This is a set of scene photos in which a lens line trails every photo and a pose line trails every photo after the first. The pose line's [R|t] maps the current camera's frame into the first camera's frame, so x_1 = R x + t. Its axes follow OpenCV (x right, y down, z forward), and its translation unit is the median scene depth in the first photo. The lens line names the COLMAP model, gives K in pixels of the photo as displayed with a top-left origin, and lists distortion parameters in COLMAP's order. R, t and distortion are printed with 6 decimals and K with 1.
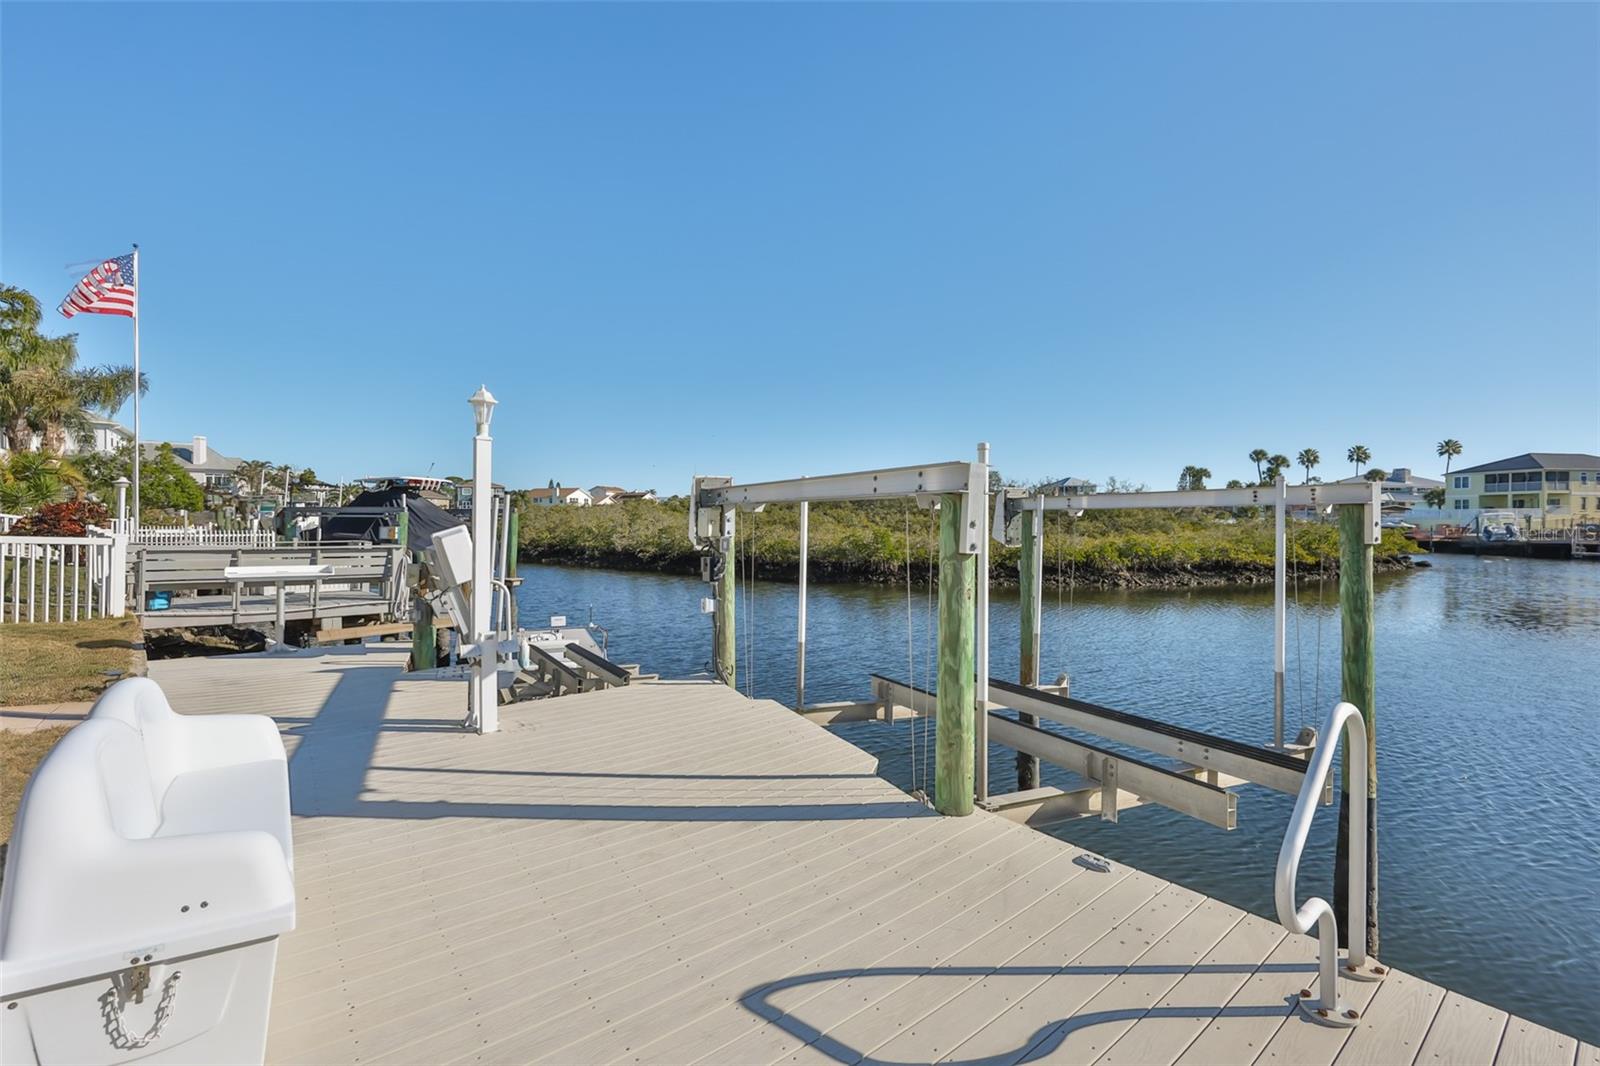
lens RADIAL K [[694.0, 0, 800.0], [0, 694.0, 533.0], [0, 0, 1]] dist [-0.006667, 0.000156]
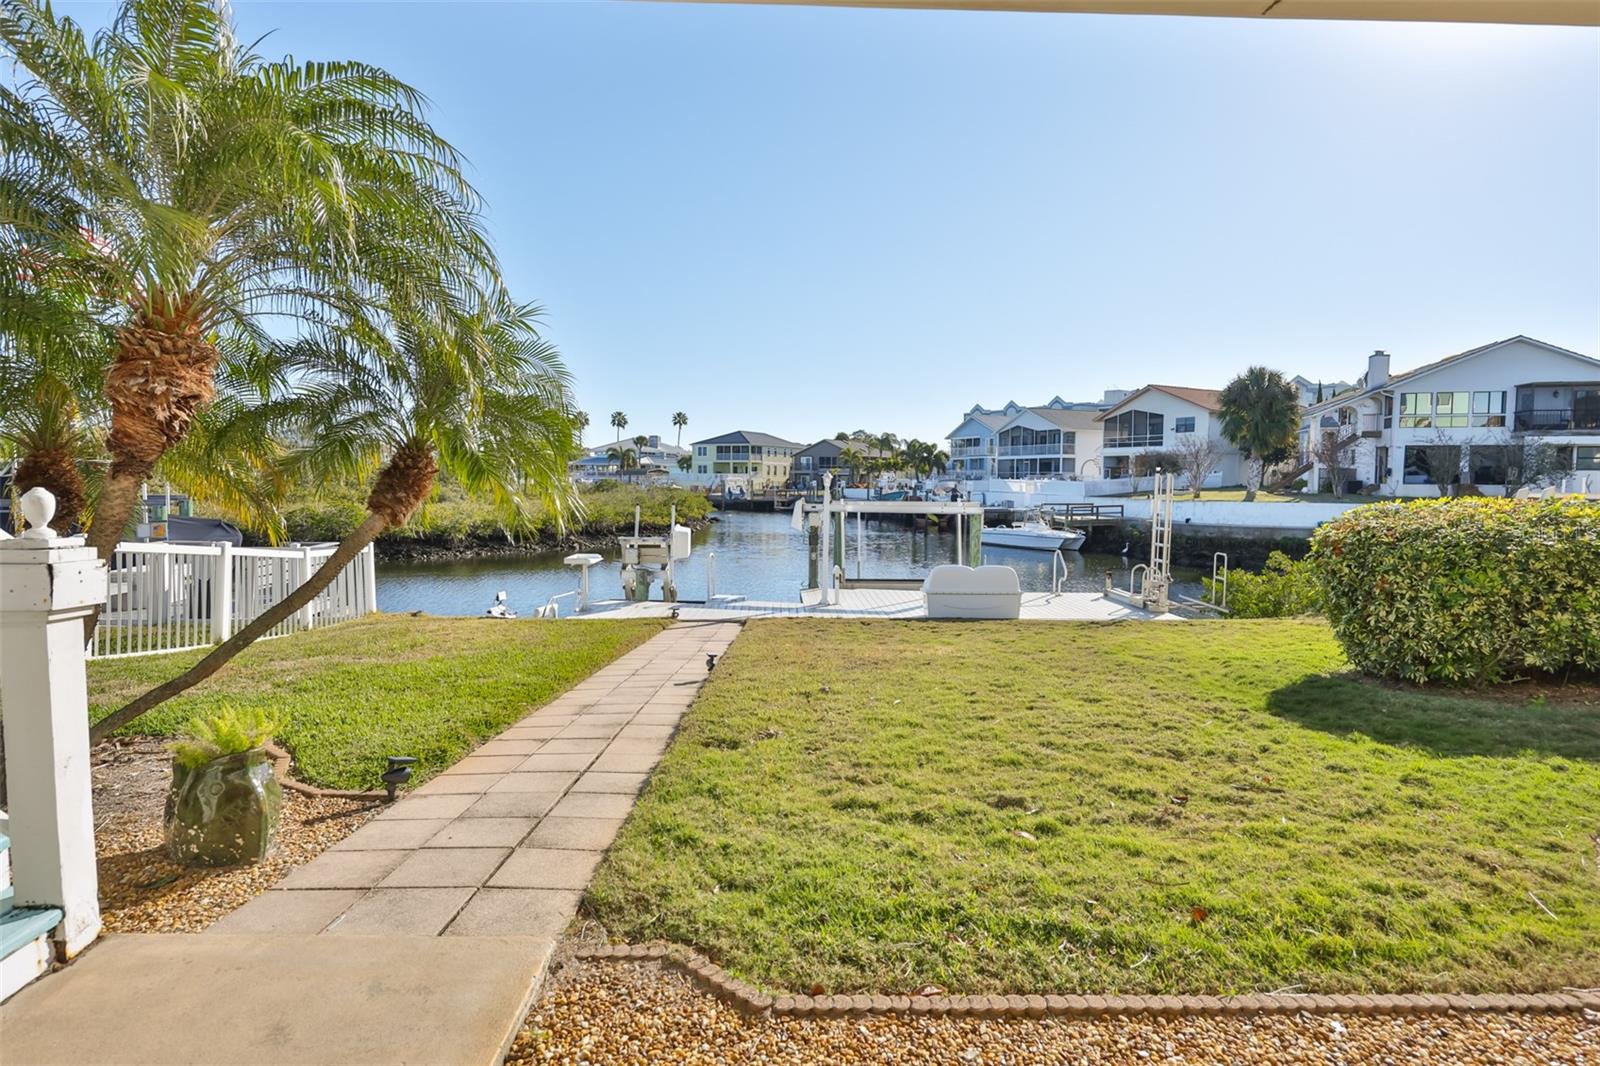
lens RADIAL K [[853.6, 0, 800.0], [0, 853.6, 533.0], [0, 0, 1]] dist [0.000035, -0.000740]
pose [[0.589896, -0.045667, 0.806187, -0.173423], [0.004516, 0.998570, 0.053260, -0.008189], [-0.807467, -0.027778, 0.589259, -0.042763]]
